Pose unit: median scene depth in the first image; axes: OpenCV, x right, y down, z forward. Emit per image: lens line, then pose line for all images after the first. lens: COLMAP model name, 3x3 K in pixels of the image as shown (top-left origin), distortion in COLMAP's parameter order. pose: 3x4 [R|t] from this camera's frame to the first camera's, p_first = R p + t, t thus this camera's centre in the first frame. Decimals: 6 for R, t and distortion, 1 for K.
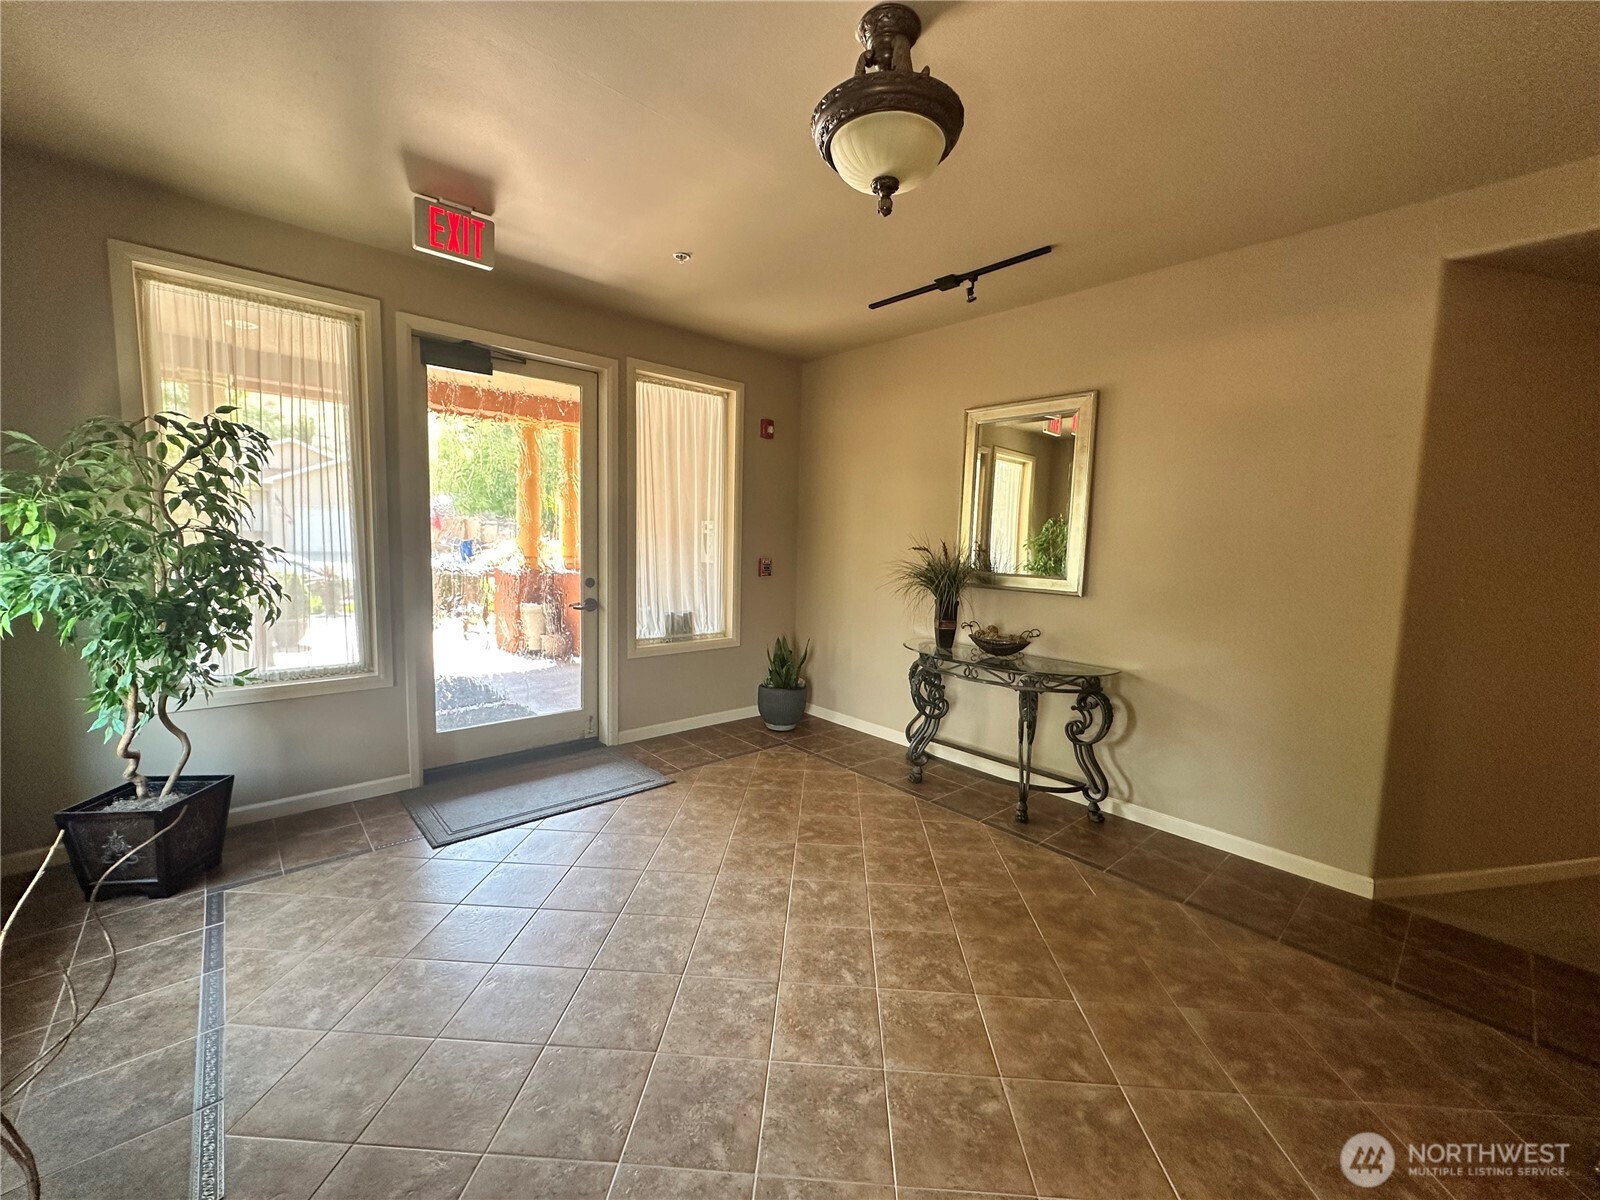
lens RADIAL K [[630.7, 0, 800.0], [0, 630.7, 600.0], [0, 0, 1]] dist [-0.000424, -0.000082]
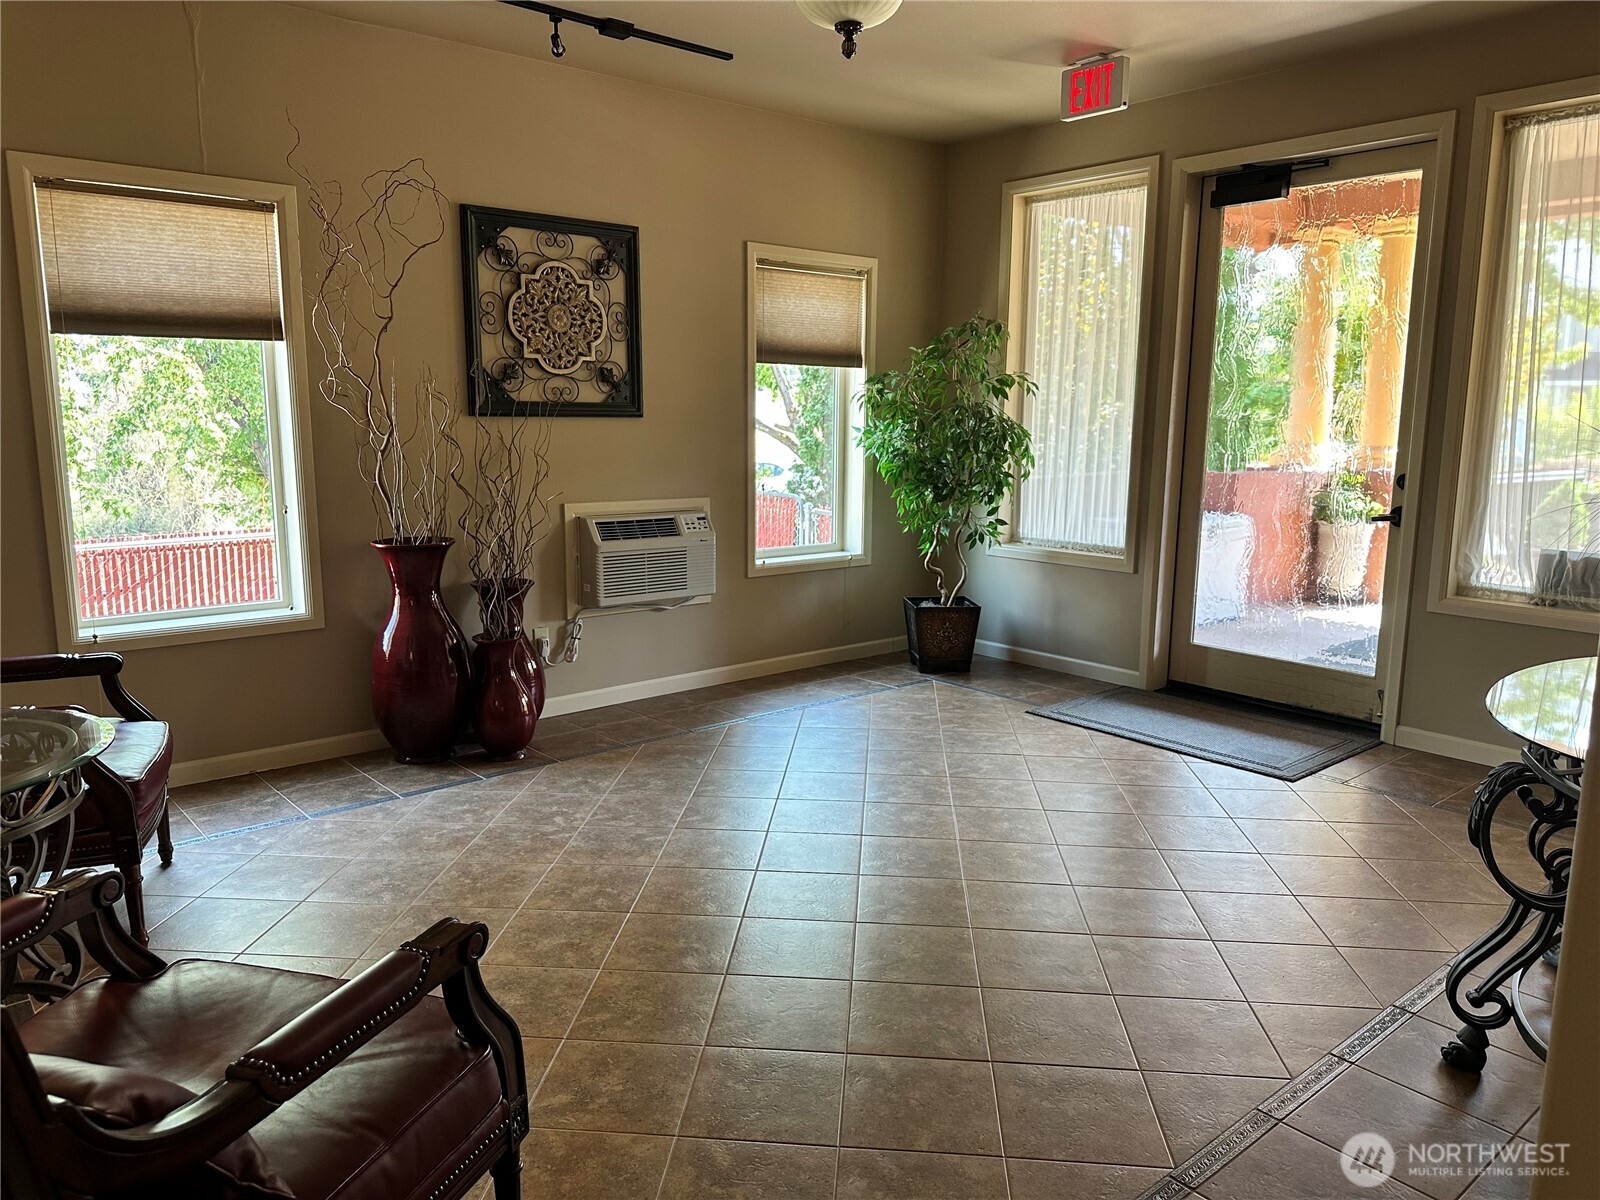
lens RADIAL K [[1146.8, 0, 800.0], [0, 1146.8, 600.0], [0, 0, 1]] dist [0.002231, -0.000223]
pose [[-0.026395, 0.138013, -0.990079, 1.017123], [-0.107390, 0.984301, 0.140070, -0.007858], [0.993867, 0.110021, -0.011159, 0.511951]]
